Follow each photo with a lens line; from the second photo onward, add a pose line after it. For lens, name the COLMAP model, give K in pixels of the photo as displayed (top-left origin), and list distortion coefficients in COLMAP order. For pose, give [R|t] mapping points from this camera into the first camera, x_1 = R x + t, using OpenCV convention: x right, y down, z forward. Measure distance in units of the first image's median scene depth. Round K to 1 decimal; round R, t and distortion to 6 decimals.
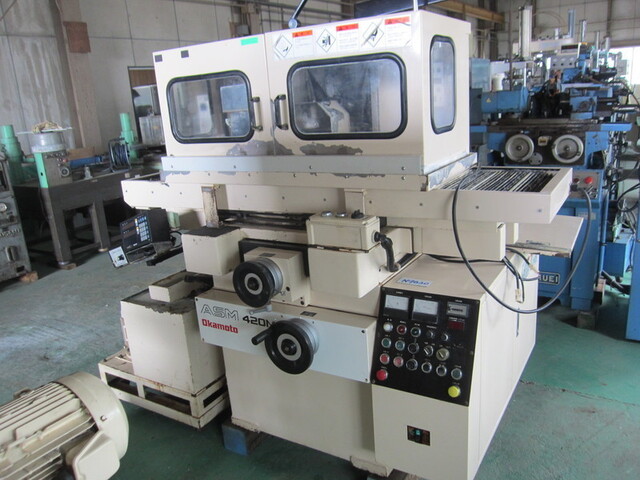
lens RADIAL K [[527.3, 0, 319.7], [0, 527.3, 240.1], [0, 0, 1]] dist [-0.062395, -0.001927]
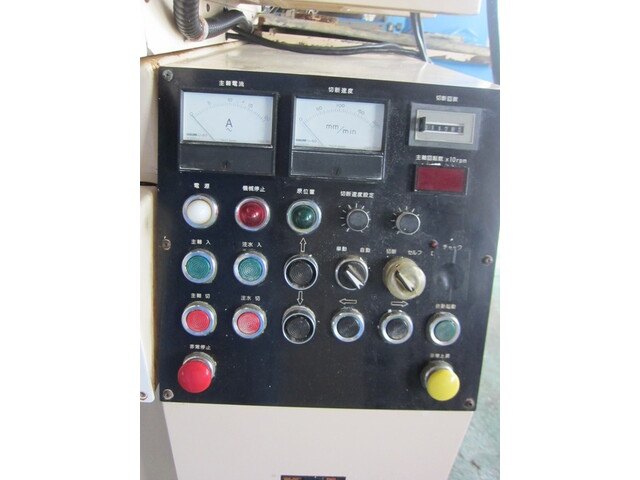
lens RADIAL K [[527.3, 0, 319.5], [0, 527.3, 240.1], [0, 0, 1]] dist [-0.062395, -0.001927]
pose [[0.836239, -0.169290, 0.521579, 0.035636], [0.016263, 0.958392, 0.284993, 0.103909], [-0.548124, -0.229840, 0.804198, 0.754187]]
